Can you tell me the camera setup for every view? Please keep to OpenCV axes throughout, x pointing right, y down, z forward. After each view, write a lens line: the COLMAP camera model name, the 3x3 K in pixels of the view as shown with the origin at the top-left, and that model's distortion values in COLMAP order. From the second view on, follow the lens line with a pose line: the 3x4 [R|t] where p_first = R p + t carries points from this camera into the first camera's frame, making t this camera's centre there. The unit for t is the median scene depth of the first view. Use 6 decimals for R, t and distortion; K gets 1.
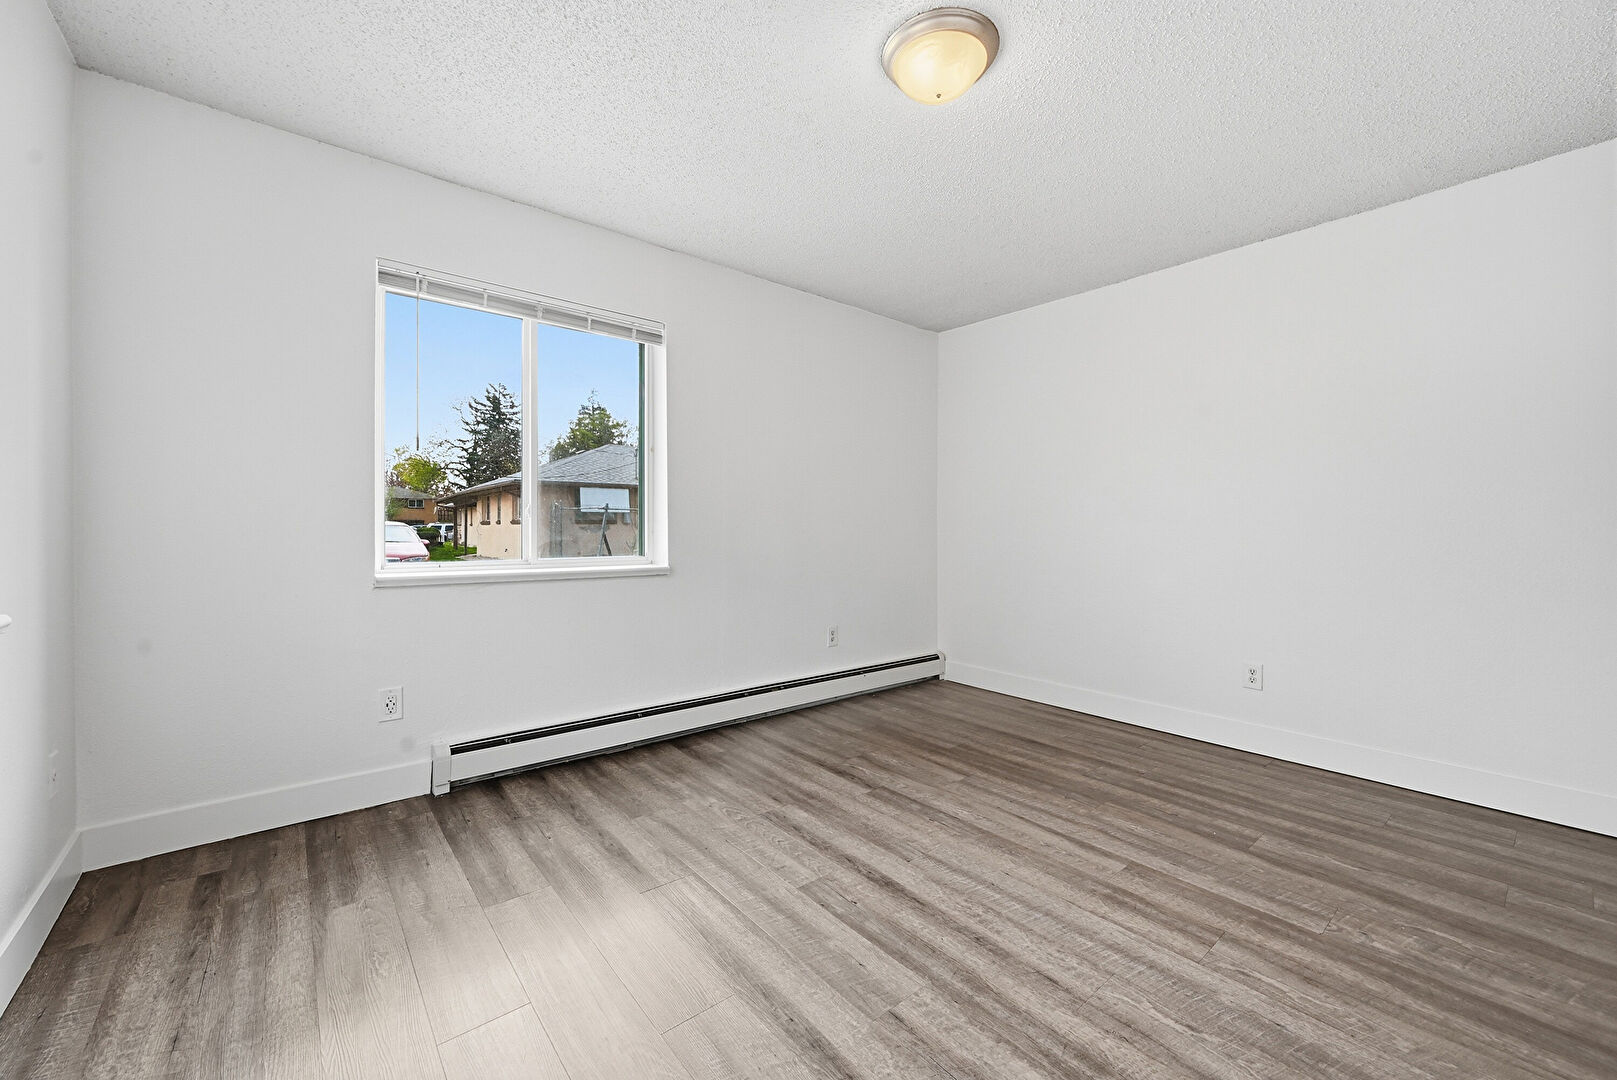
lens RADIAL K [[640.0, 0, 808.9], [0, 640.0, 530.1], [0, 0, 1]] dist [-0.001992, 0.000013]
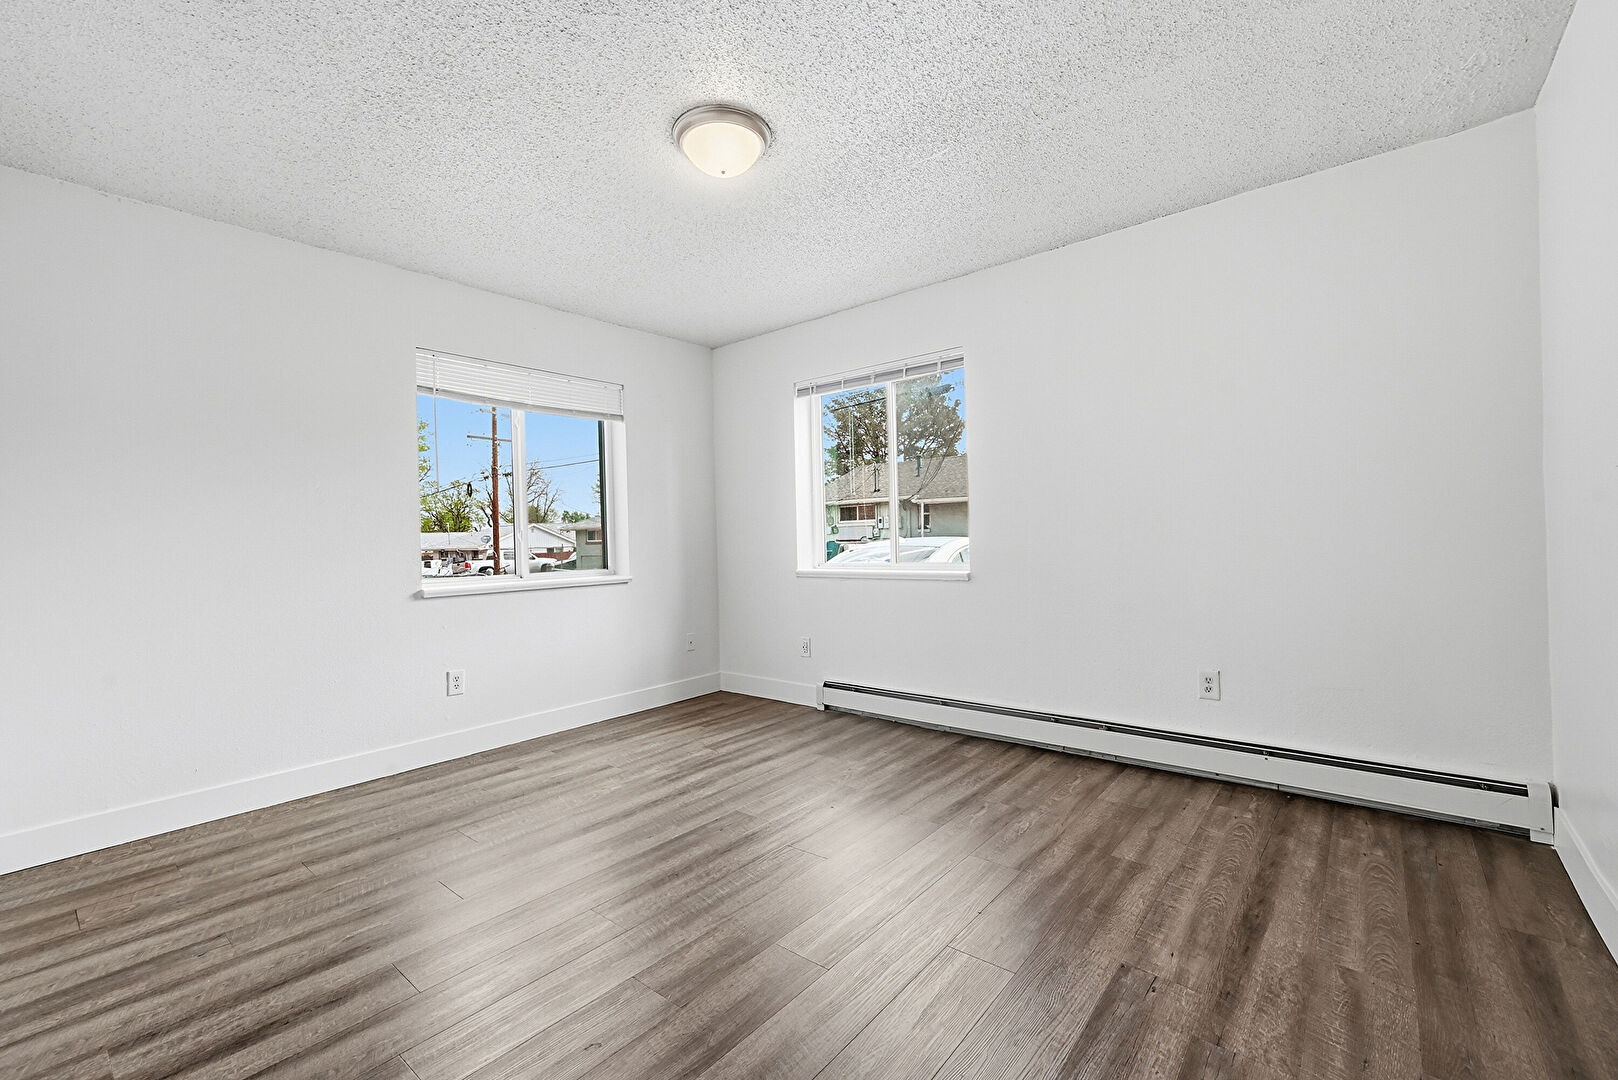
lens RADIAL K [[675.8, 0, 809.0], [0, 675.8, 540.0], [0, 0, 1]] dist [0.000638, 0.000052]
pose [[0.182124, -0.007831, -0.983244, 1.288027], [0.022245, 0.999745, -0.003842, -0.000764], [0.983024, -0.021172, 0.182252, 0.821979]]
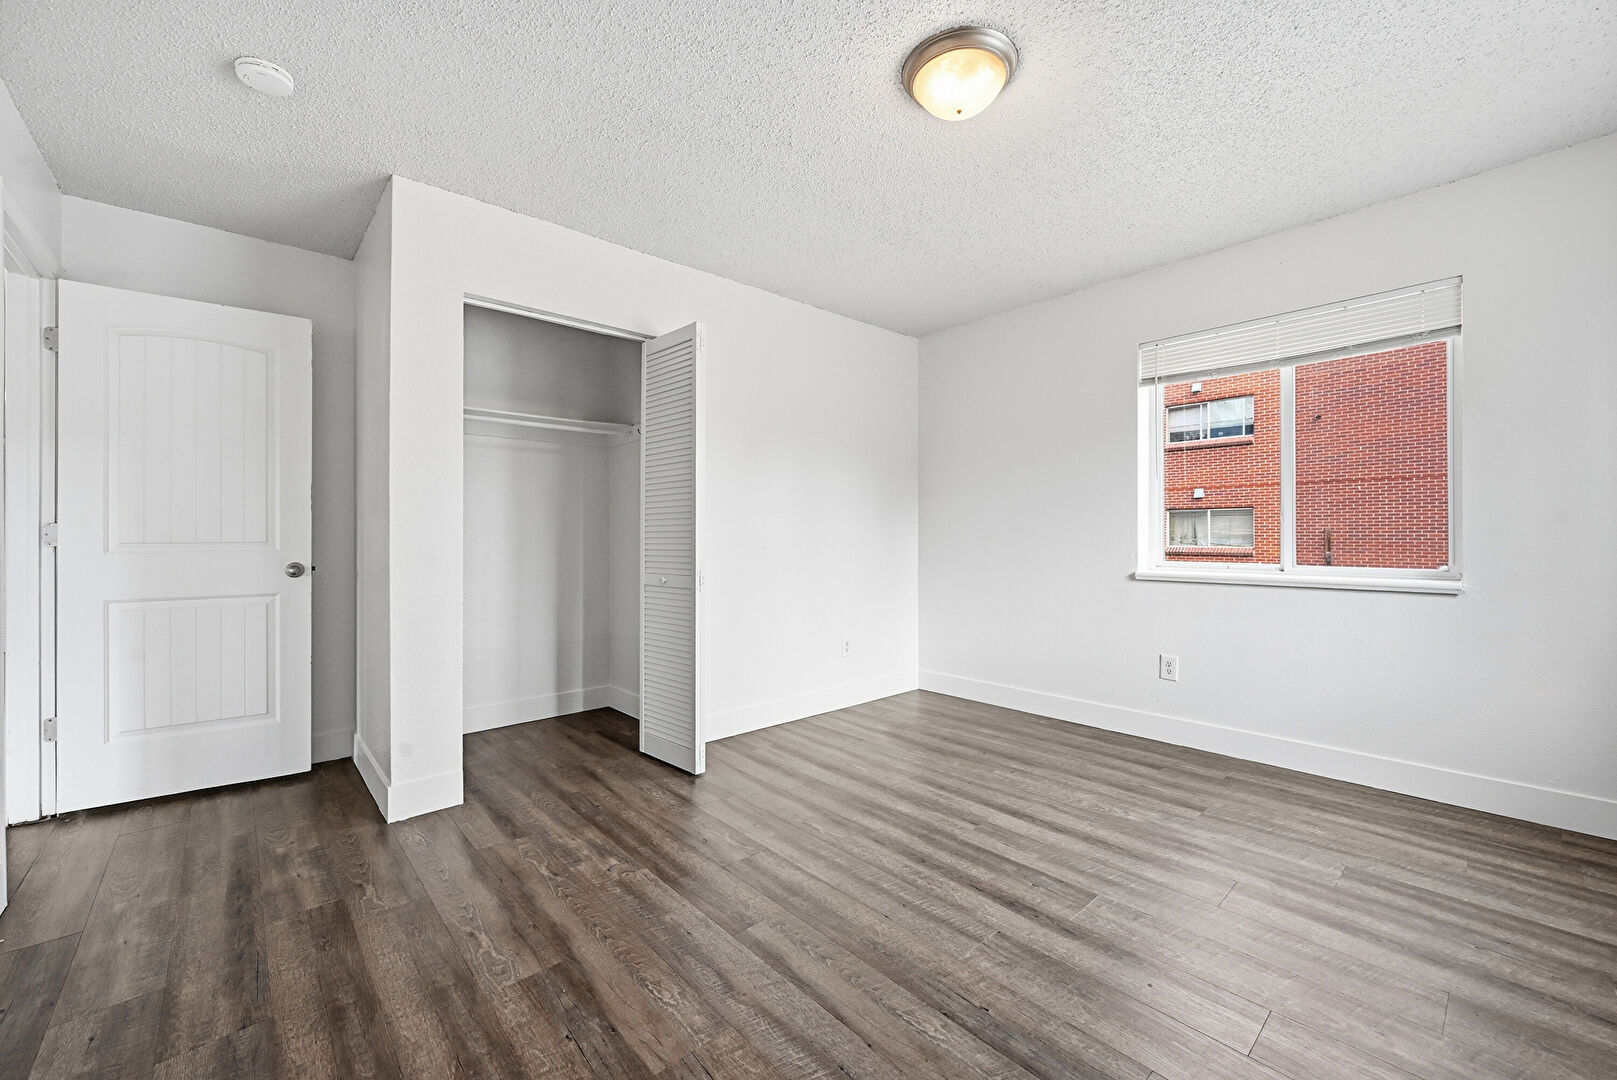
lens RADIAL K [[640.0, 0, 808.9], [0, 640.0, 530.1], [0, 0, 1]] dist [-0.001992, 0.000013]
pose [[-0.999214, 0.001554, -0.039614, 0.432243], [0.001716, 0.999990, -0.004068, -0.009671], [0.039607, -0.004133, -0.999207, 1.809735]]
